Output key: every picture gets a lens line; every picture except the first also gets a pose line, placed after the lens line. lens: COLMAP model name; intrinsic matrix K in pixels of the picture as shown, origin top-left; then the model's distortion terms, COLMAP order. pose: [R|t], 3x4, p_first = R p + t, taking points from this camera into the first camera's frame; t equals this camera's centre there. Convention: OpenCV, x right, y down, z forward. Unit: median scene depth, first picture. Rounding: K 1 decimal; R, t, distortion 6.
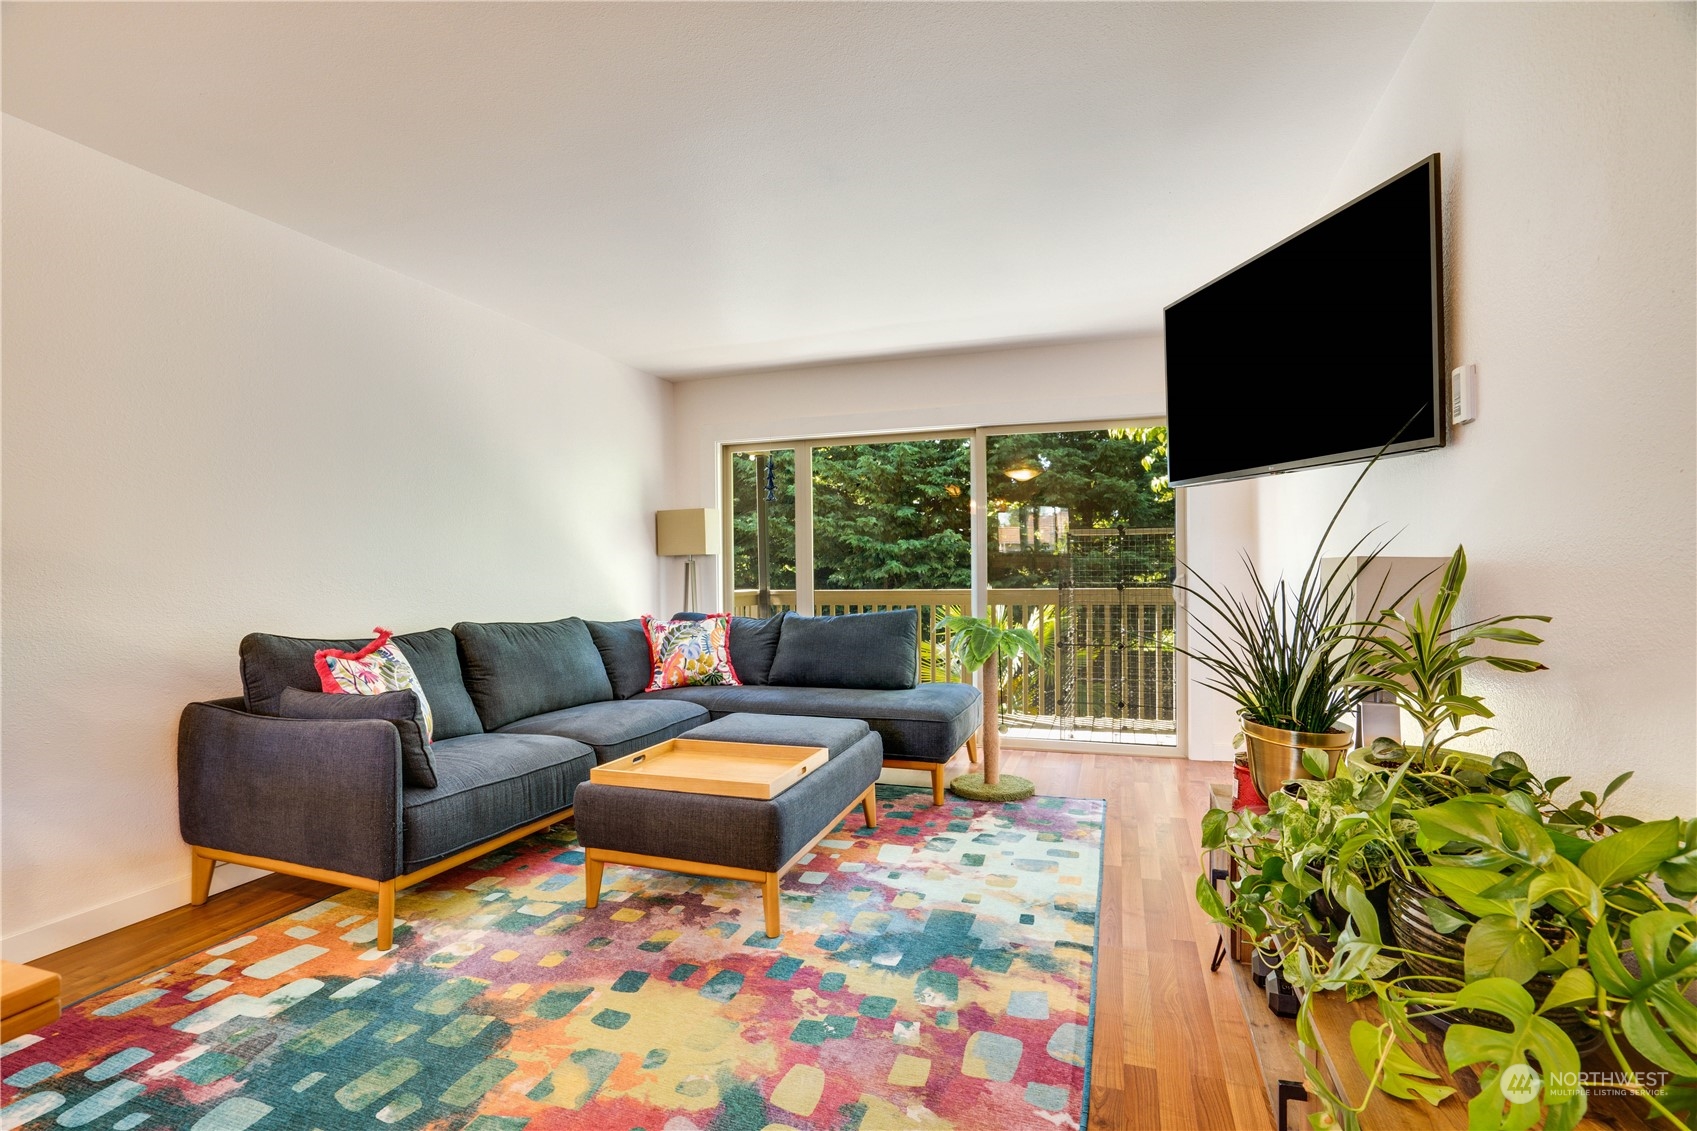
lens RADIAL K [[789.7, 0, 840.0], [0, 789.7, 562.7], [0, 0, 1]] dist [-0.061617, 0.025689]
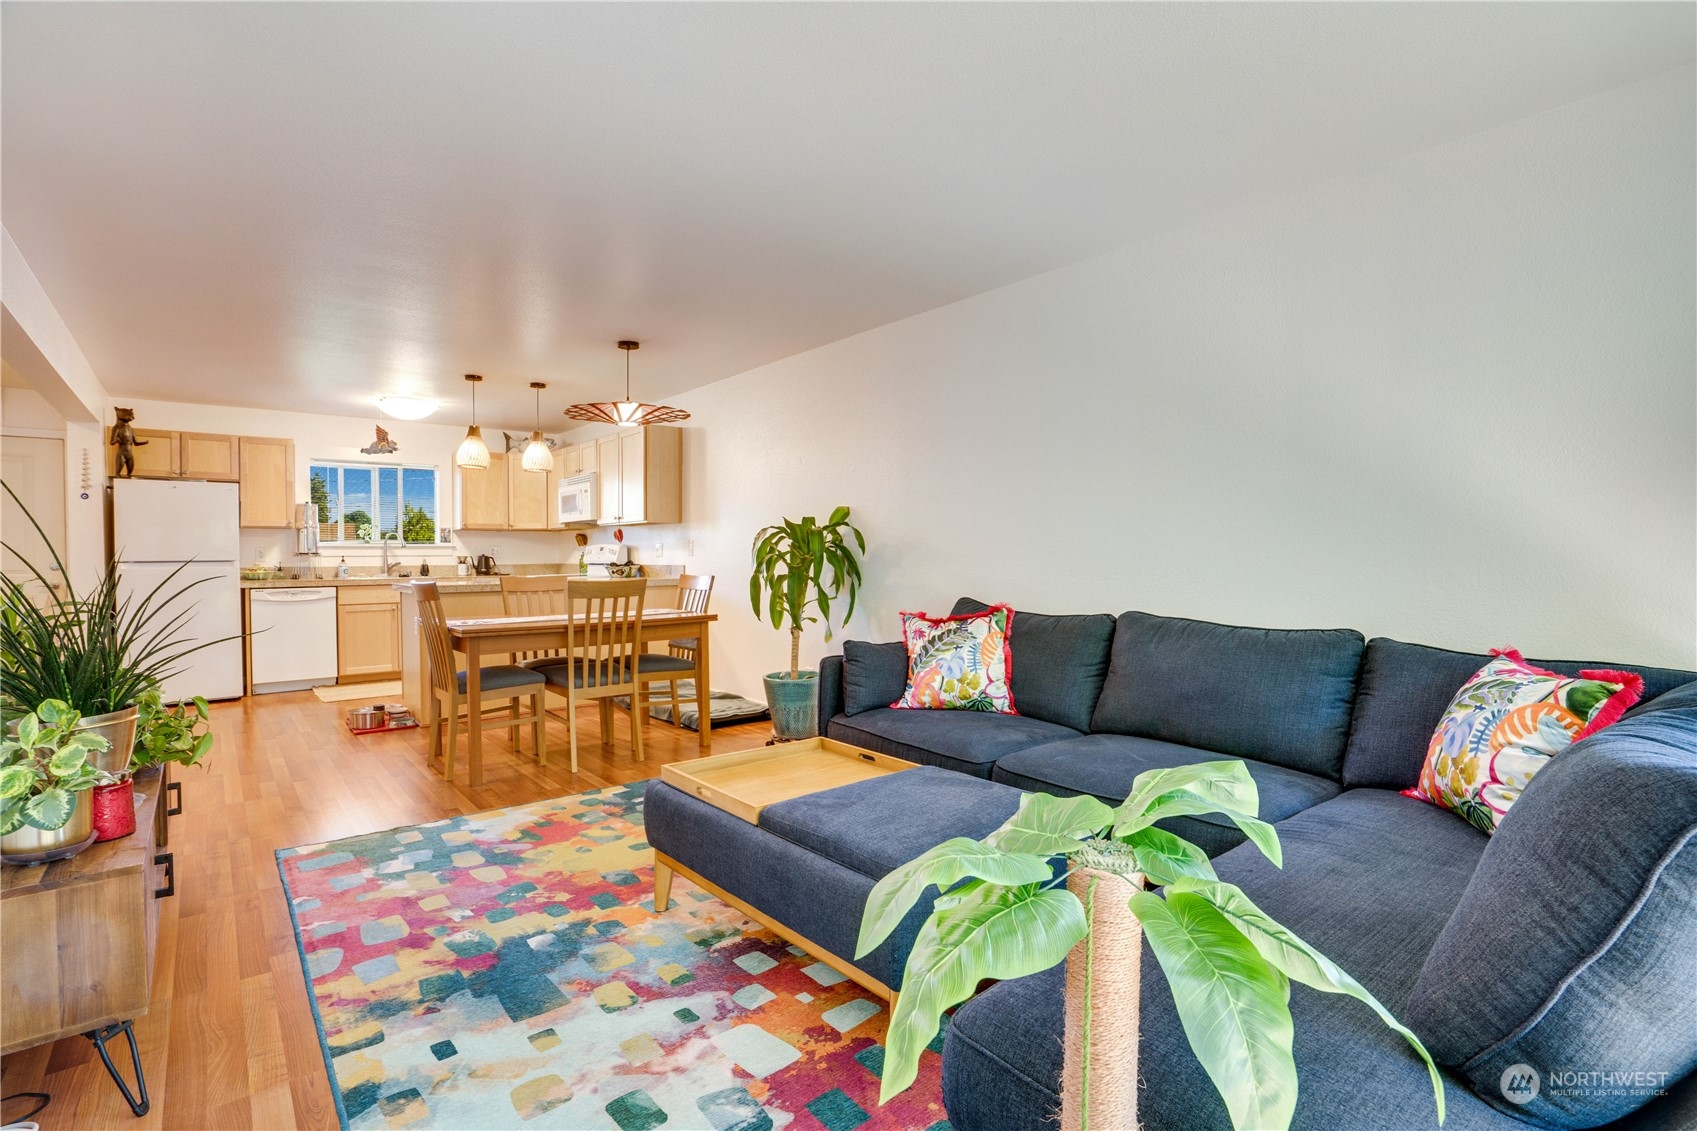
lens RADIAL K [[789.7, 0, 840.0], [0, 789.7, 562.7], [0, 0, 1]] dist [-0.061617, 0.025689]
pose [[-0.516259, 0.020332, -0.856191, 0.545809], [0.017782, 0.999757, 0.013019, 0.004853], [0.856248, -0.008504, -0.516495, 1.416810]]
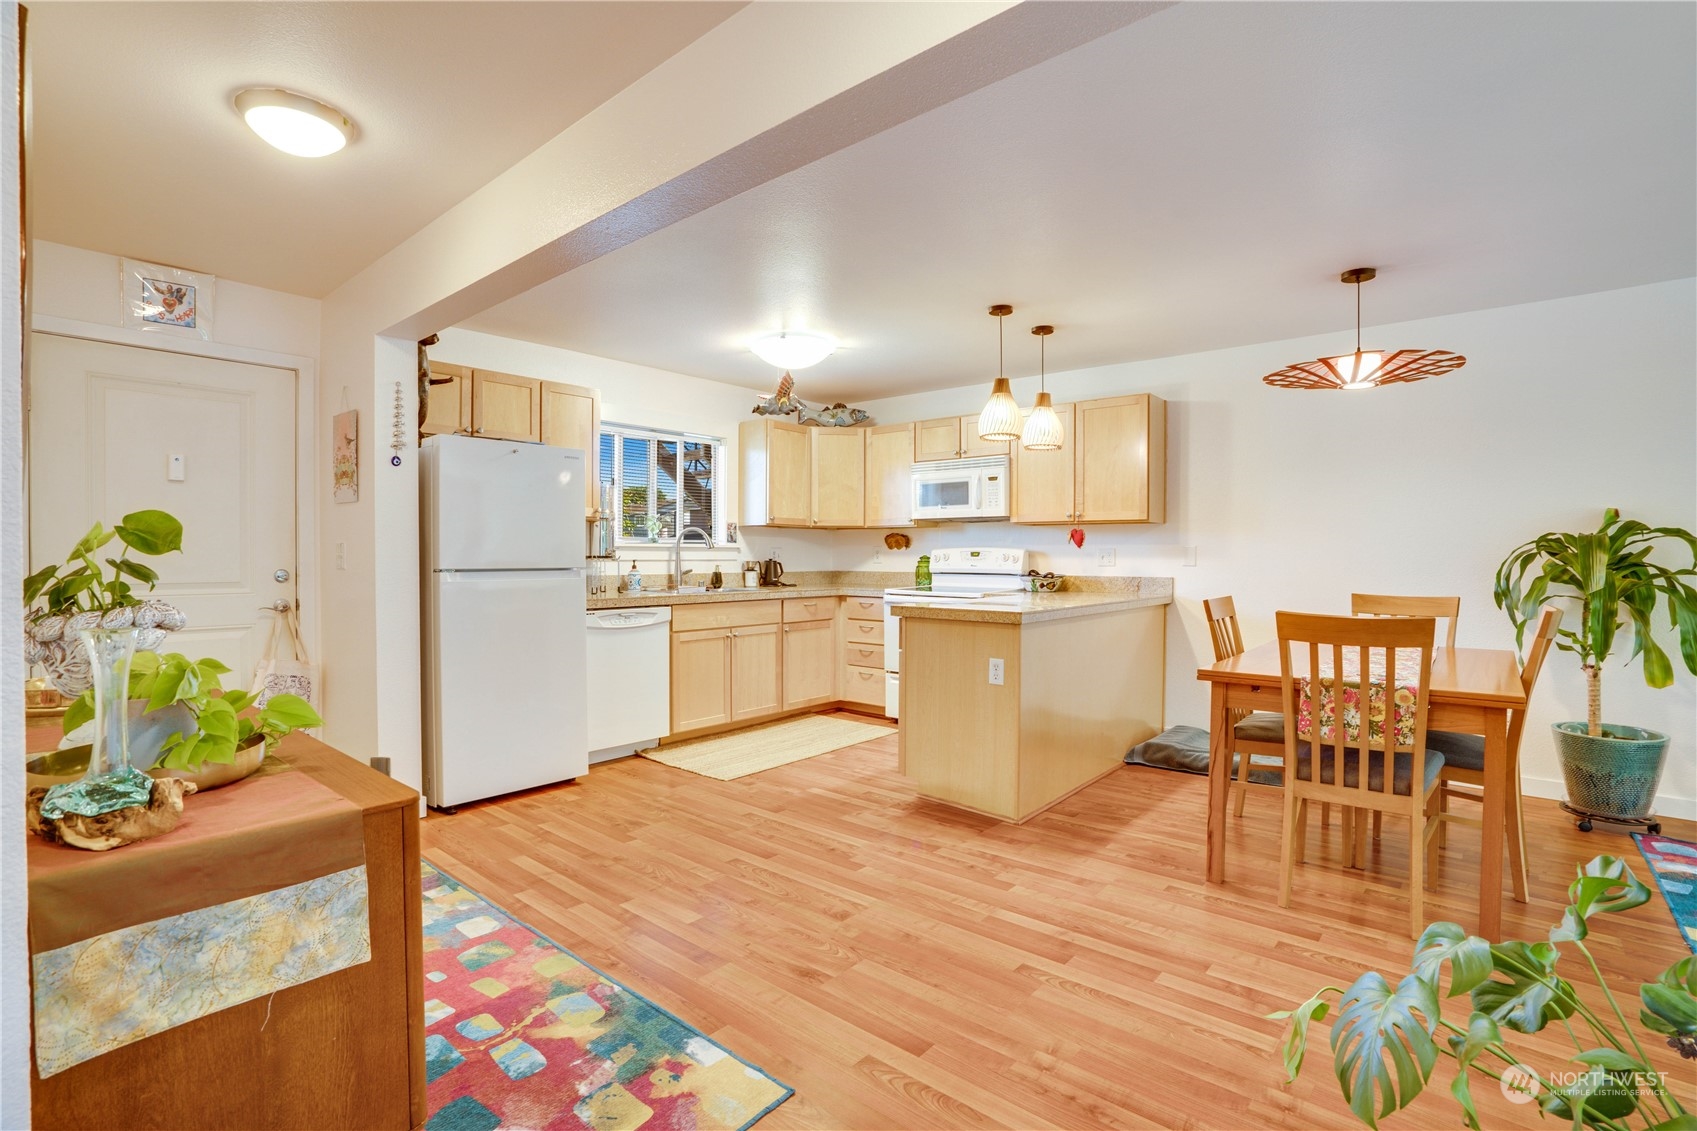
lens RADIAL K [[789.7, 0, 840.0], [0, 789.7, 562.7], [0, 0, 1]] dist [-0.061617, 0.025689]
pose [[-0.367308, 0.015237, -0.929975, 0.728596], [0.006181, 0.999884, 0.013941, -0.028755], [0.930079, -0.000628, -0.367359, -0.132112]]
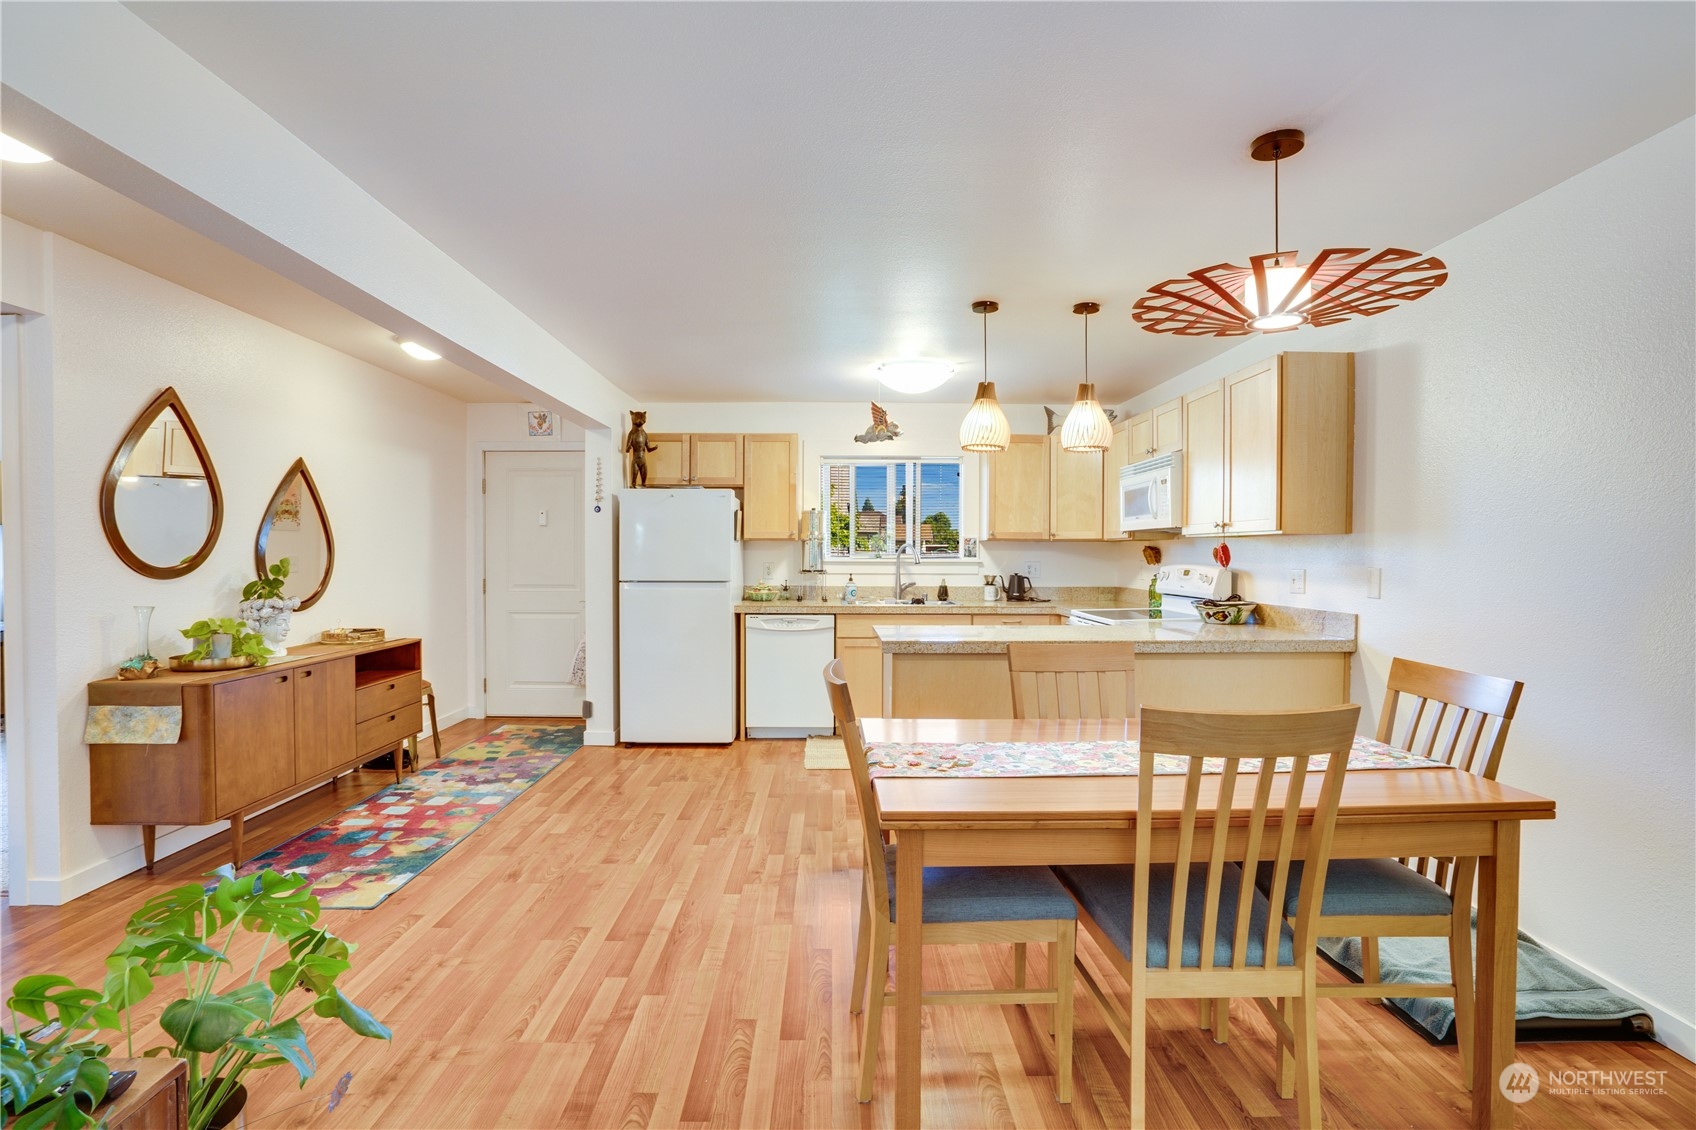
lens RADIAL K [[797.3, 0, 838.8], [0, 797.3, 567.3], [0, 0, 1]] dist [-0.060740, 0.026756]
pose [[-0.941073, 0.009970, -0.338056, -0.016703], [0.006120, 0.999904, 0.012453, -0.055010], [0.338148, 0.009650, -0.941043, 0.724282]]
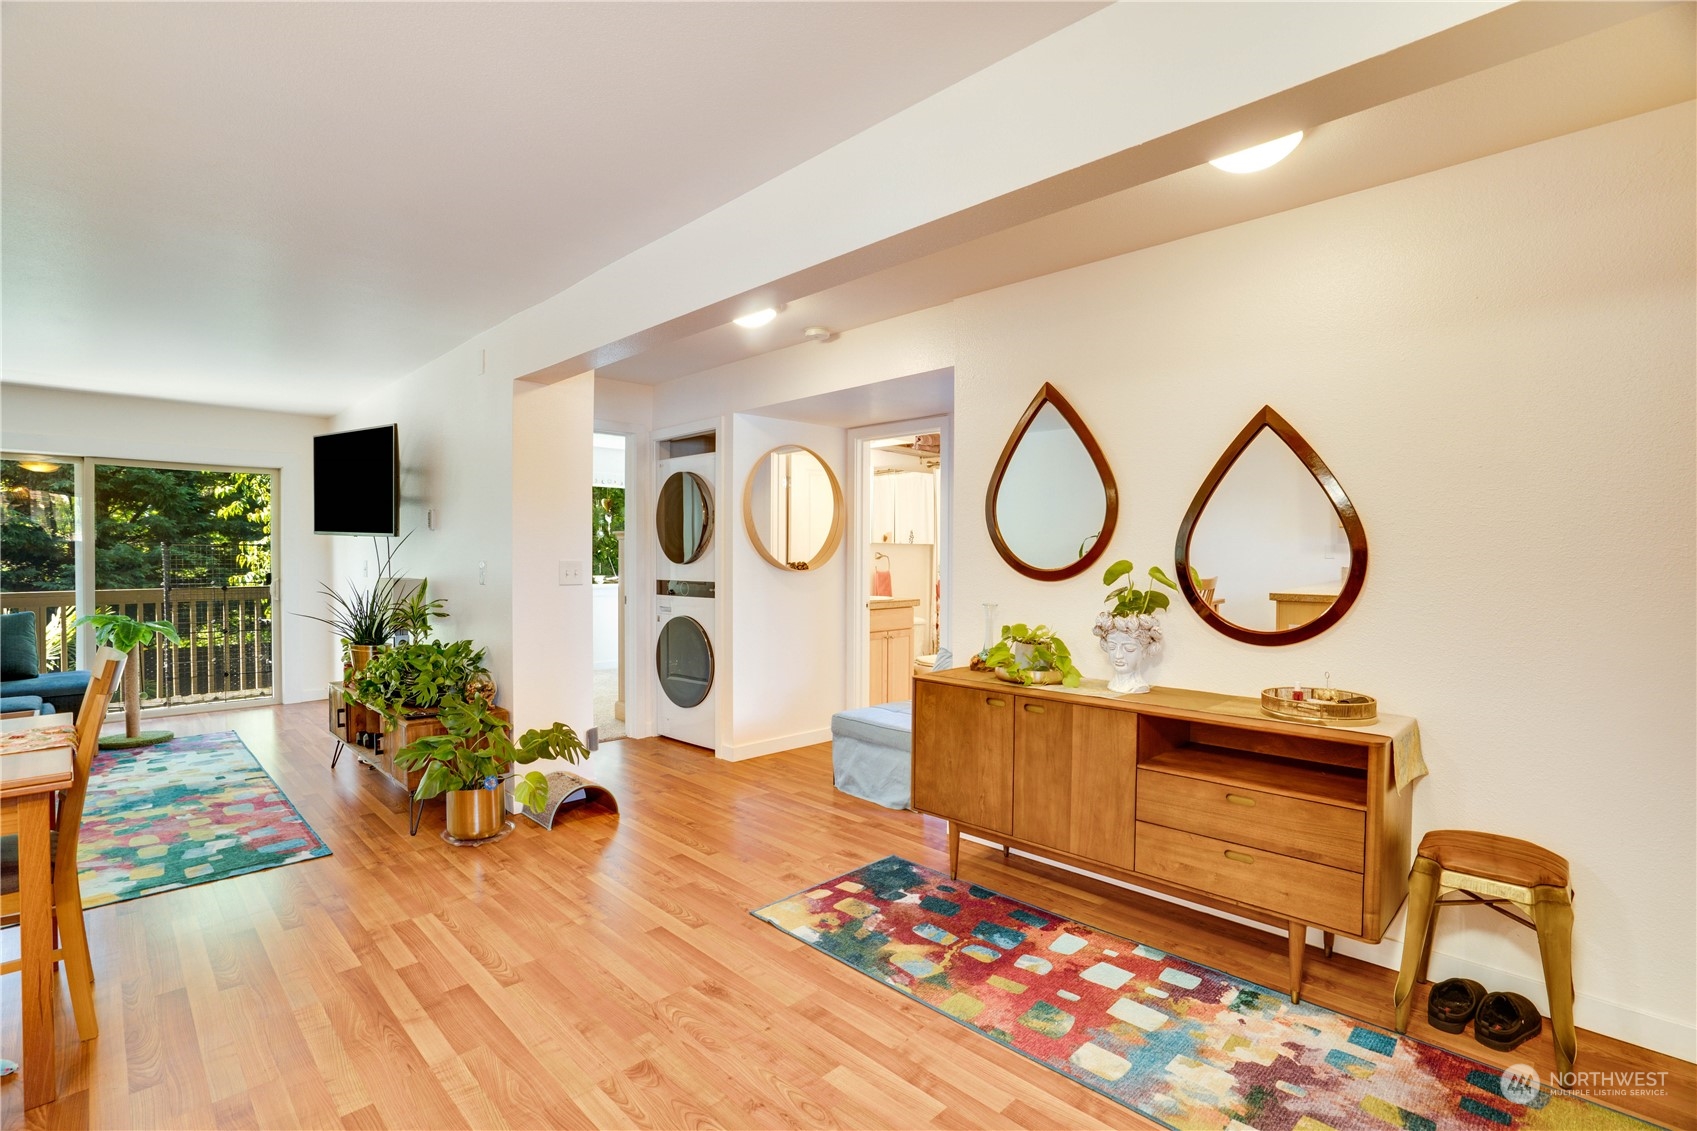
lens RADIAL K [[789.7, 0, 840.0], [0, 789.7, 562.7], [0, 0, 1]] dist [-0.061617, 0.025689]
pose [[0.440378, -0.002178, 0.897810, -0.603541], [-0.012690, 0.999882, 0.008650, -0.061389], [-0.897723, -0.015202, 0.440298, -0.892336]]
